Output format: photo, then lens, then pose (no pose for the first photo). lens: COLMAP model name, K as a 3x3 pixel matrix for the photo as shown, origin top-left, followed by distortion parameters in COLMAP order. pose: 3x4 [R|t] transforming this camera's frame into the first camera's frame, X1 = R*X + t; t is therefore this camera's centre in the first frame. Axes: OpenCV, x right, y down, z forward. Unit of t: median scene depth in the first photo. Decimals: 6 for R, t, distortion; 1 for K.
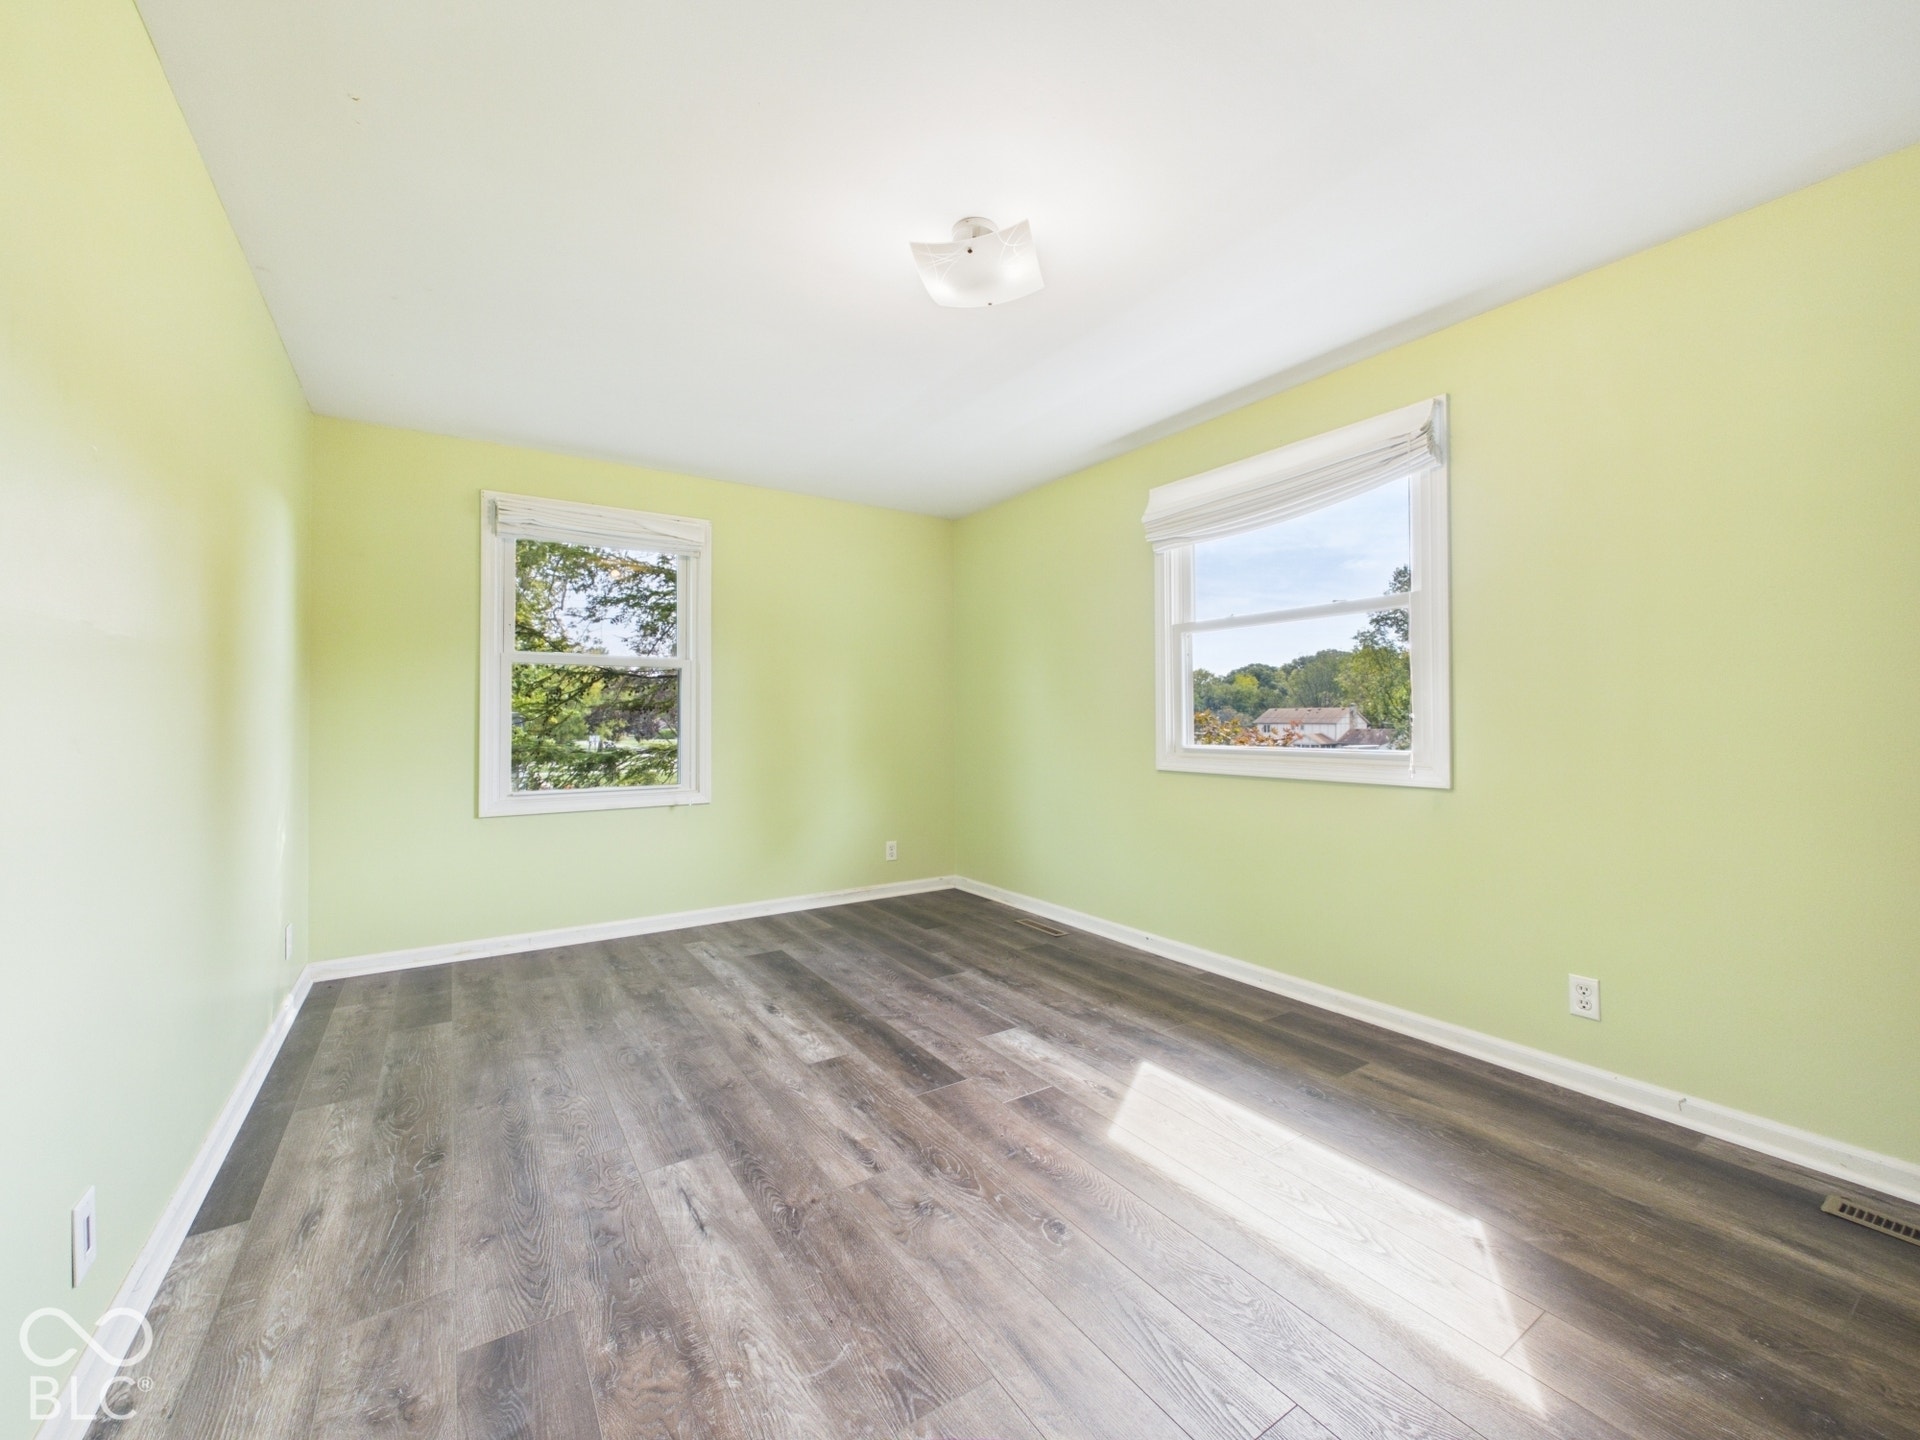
lens RADIAL K [[771.8, 0, 953.9], [0, 771.8, 717.3], [0, 0, 1]] dist [0.001566, 0.000193]
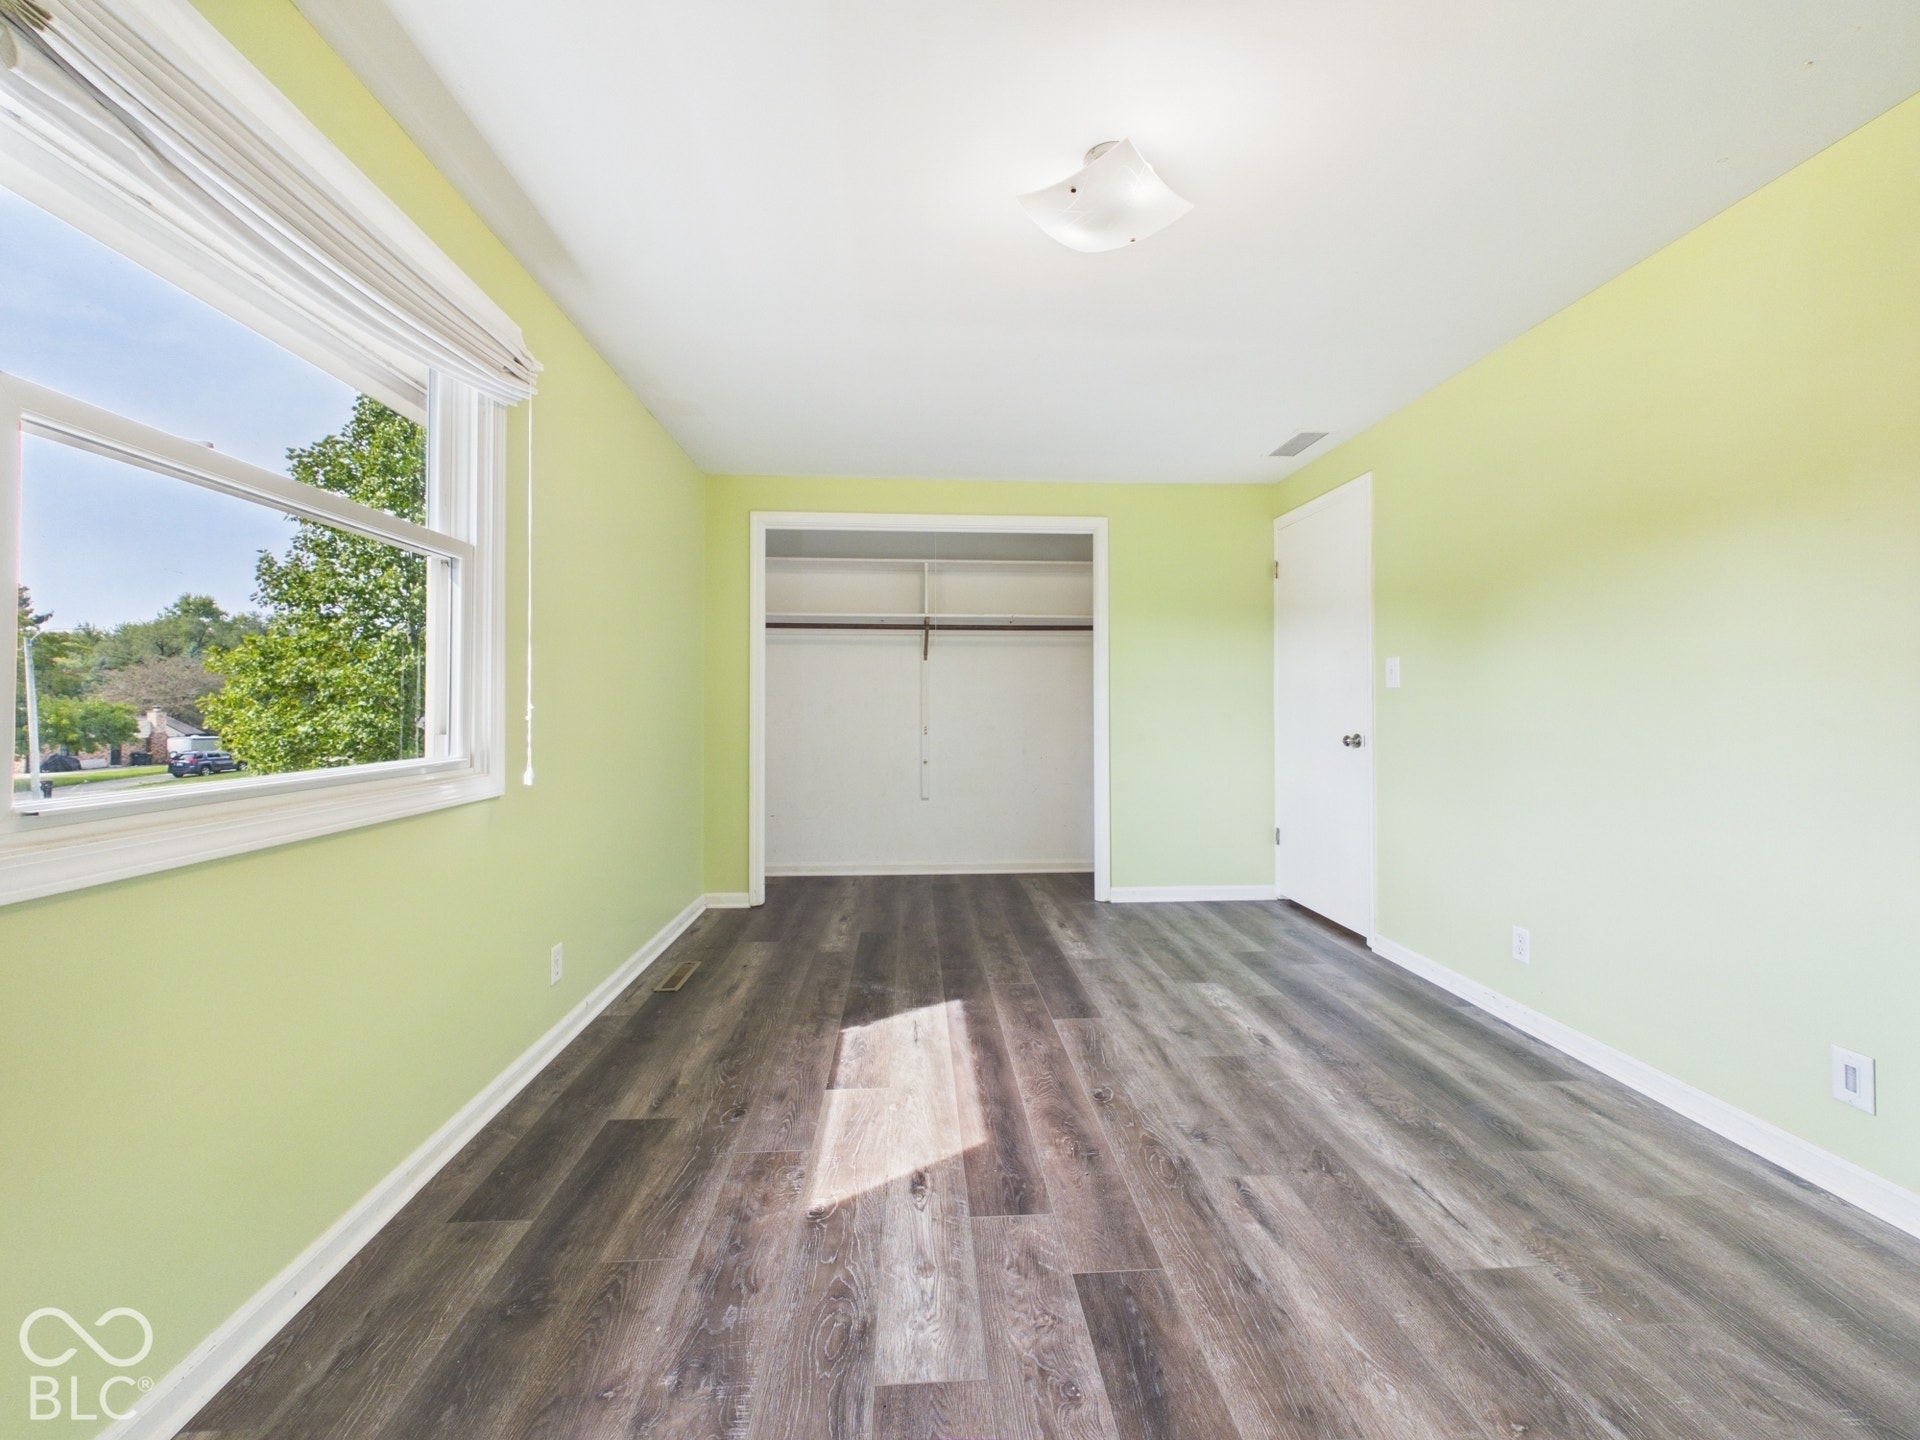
lens RADIAL K [[771.8, 0, 964.5], [0, 771.8, 711.1], [0, 0, 1]] dist [0.001566, 0.000193]
pose [[-0.873379, 0.001427, 0.487039, -0.231962], [0.001816, 0.999998, 0.000326, 0.003196], [-0.487038, 0.001169, -0.873380, 1.711248]]
